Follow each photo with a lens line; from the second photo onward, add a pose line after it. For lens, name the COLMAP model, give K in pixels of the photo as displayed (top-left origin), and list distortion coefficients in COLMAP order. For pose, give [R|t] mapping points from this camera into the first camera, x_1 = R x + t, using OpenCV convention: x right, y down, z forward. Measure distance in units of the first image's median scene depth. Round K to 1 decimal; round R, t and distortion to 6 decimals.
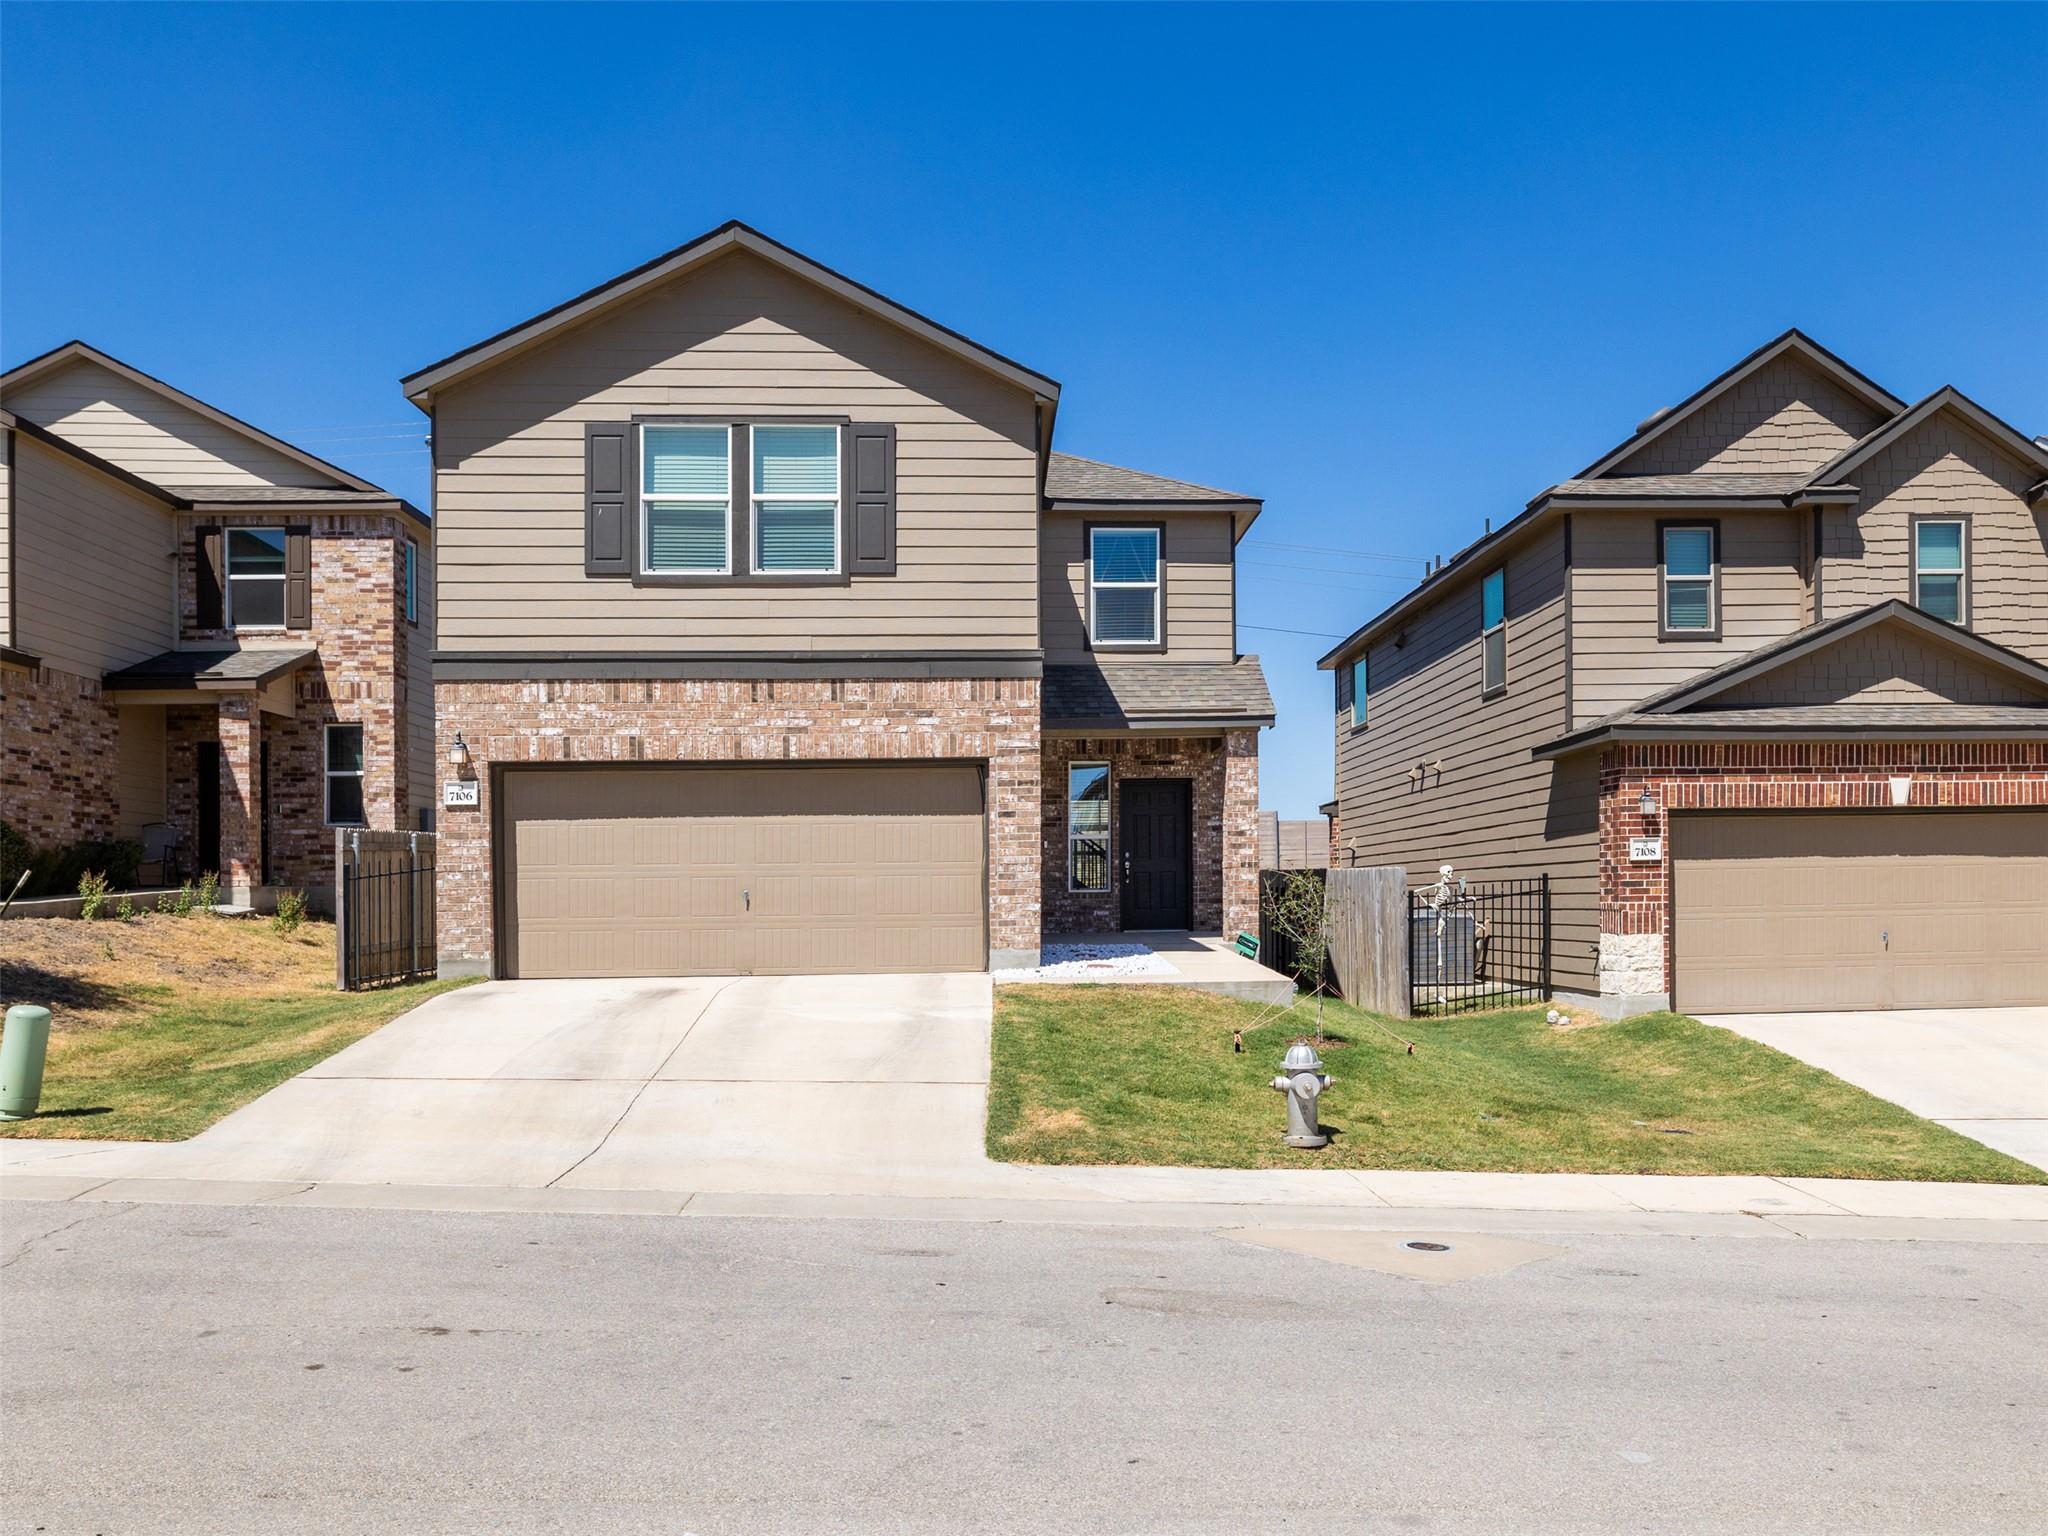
lens RADIAL K [[1649.6, 0, 1131.0], [0, 1649.6, 776.1], [0, 0, 1]] dist [-0.002177, 0.001802]
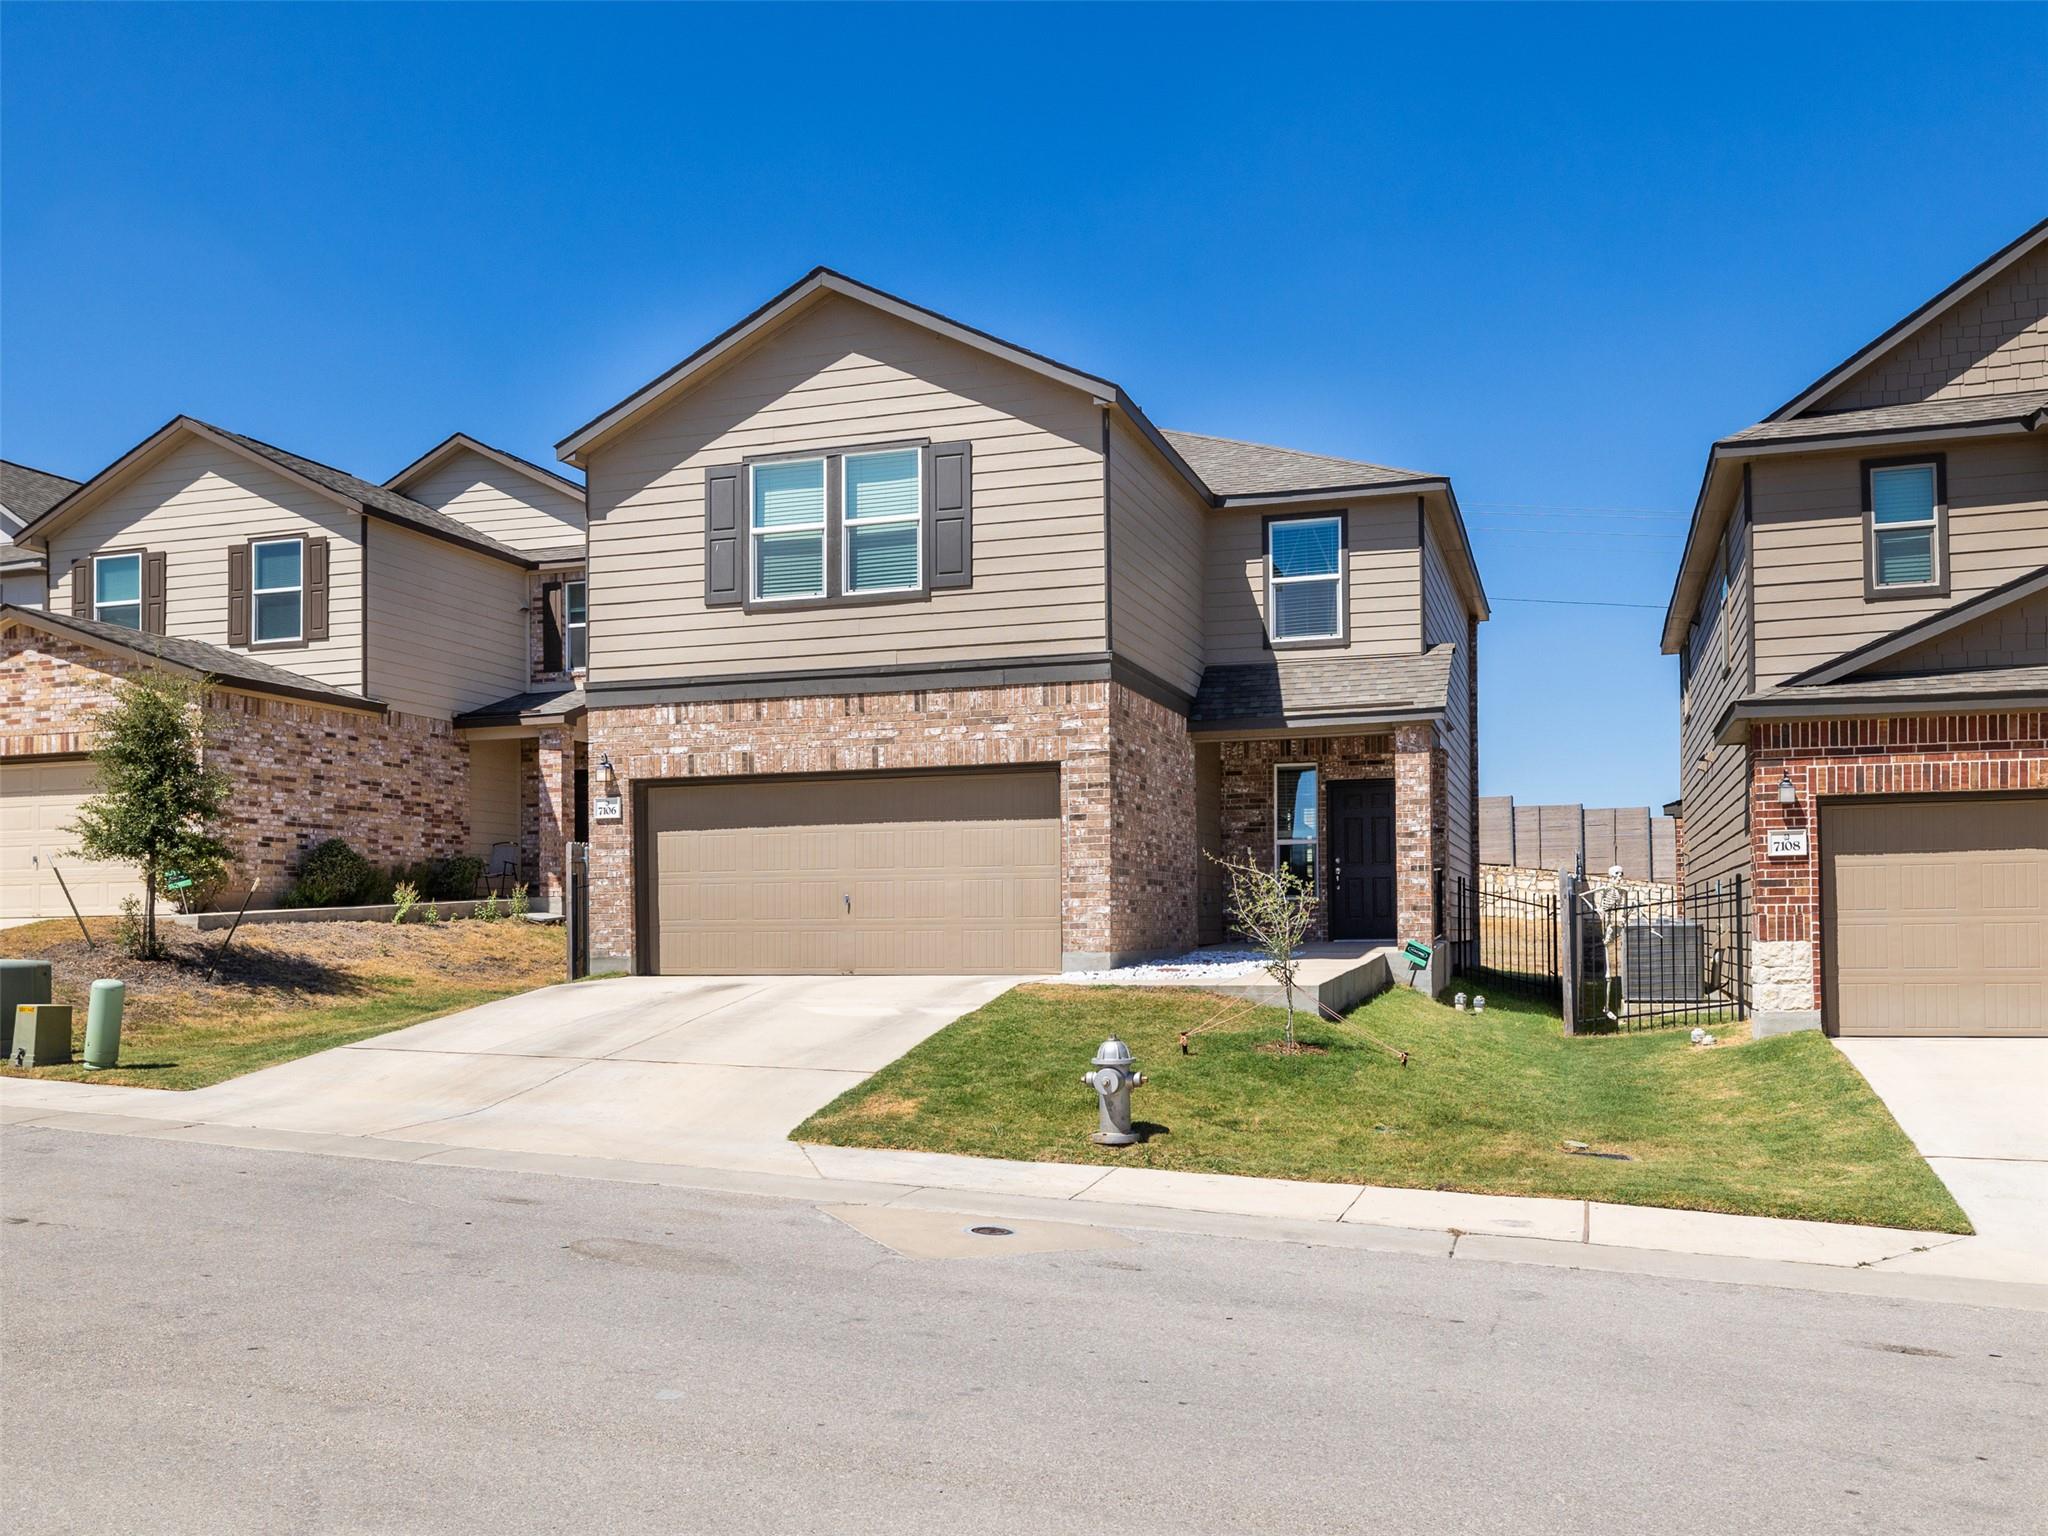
lens RADIAL K [[1721.3, 0, 1052.9], [0, 1721.3, 758.2], [0, 0, 1]] dist [0.001485, -0.005132]
pose [[0.932405, -0.032652, -0.359936, 0.287887], [0.025656, 0.999378, -0.024199, 0.012193], [0.360502, 0.013329, 0.932663, 0.017945]]
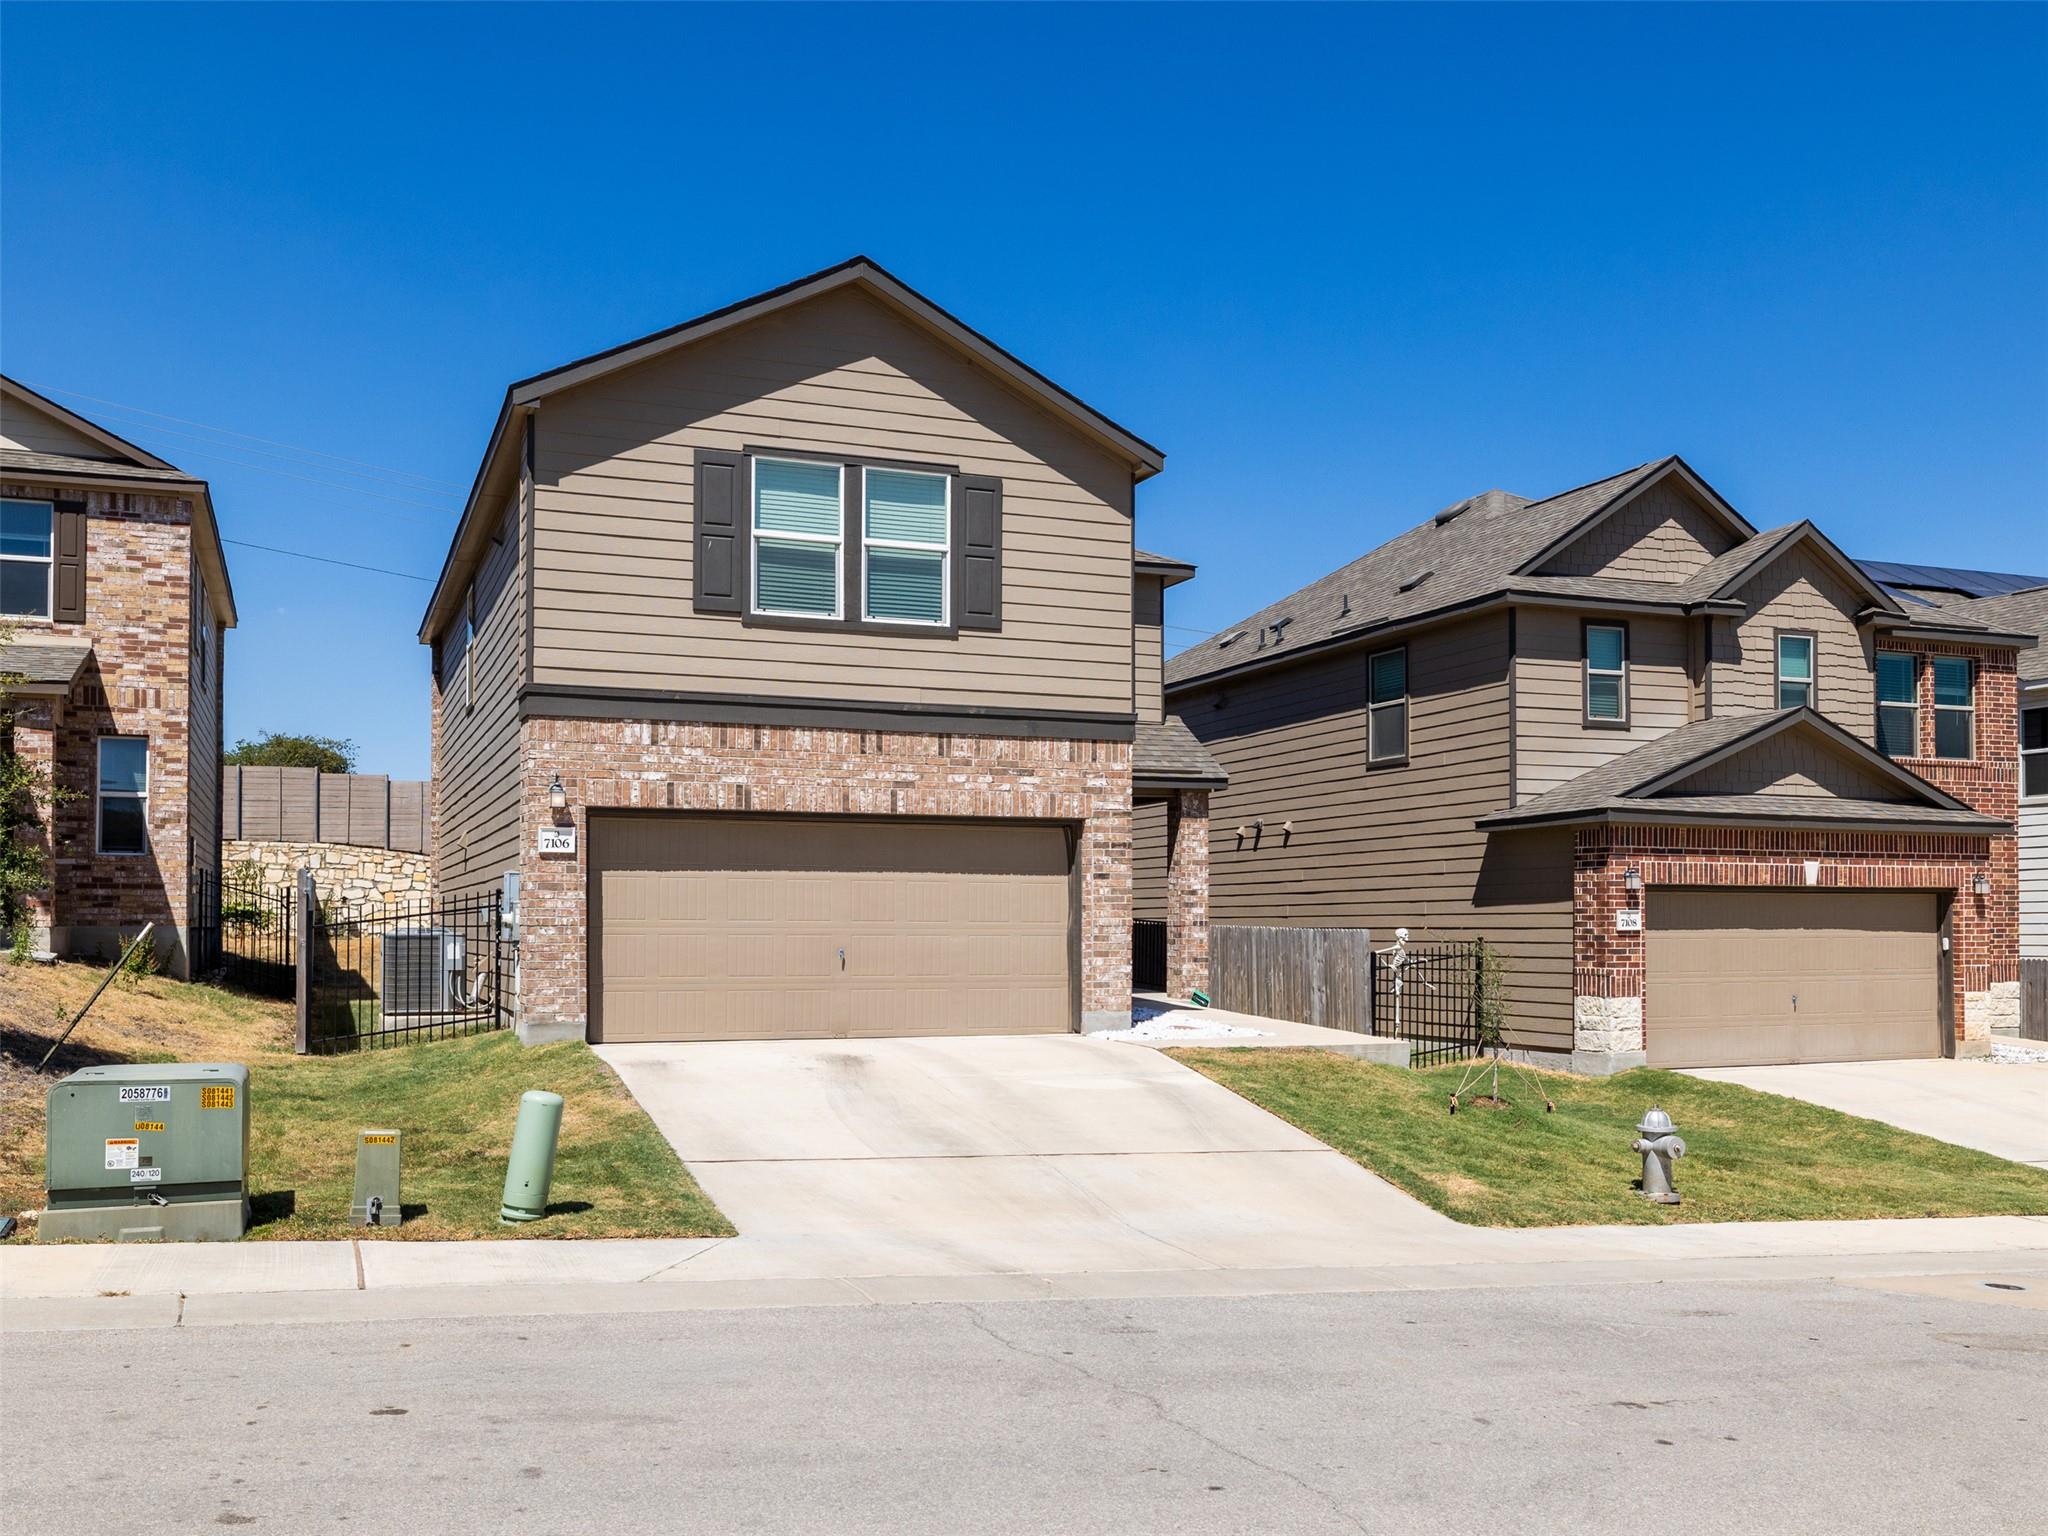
lens RADIAL K [[1710.8, 0, 1068.6], [0, 1710.8, 763.7], [0, 0, 1]] dist [-0.002678, 0.000210]
pose [[0.955334, 0.043443, 0.292318, -0.400910], [-0.036367, 0.998900, -0.029600, -0.013634], [-0.293282, 0.017647, 0.955863, 0.009159]]
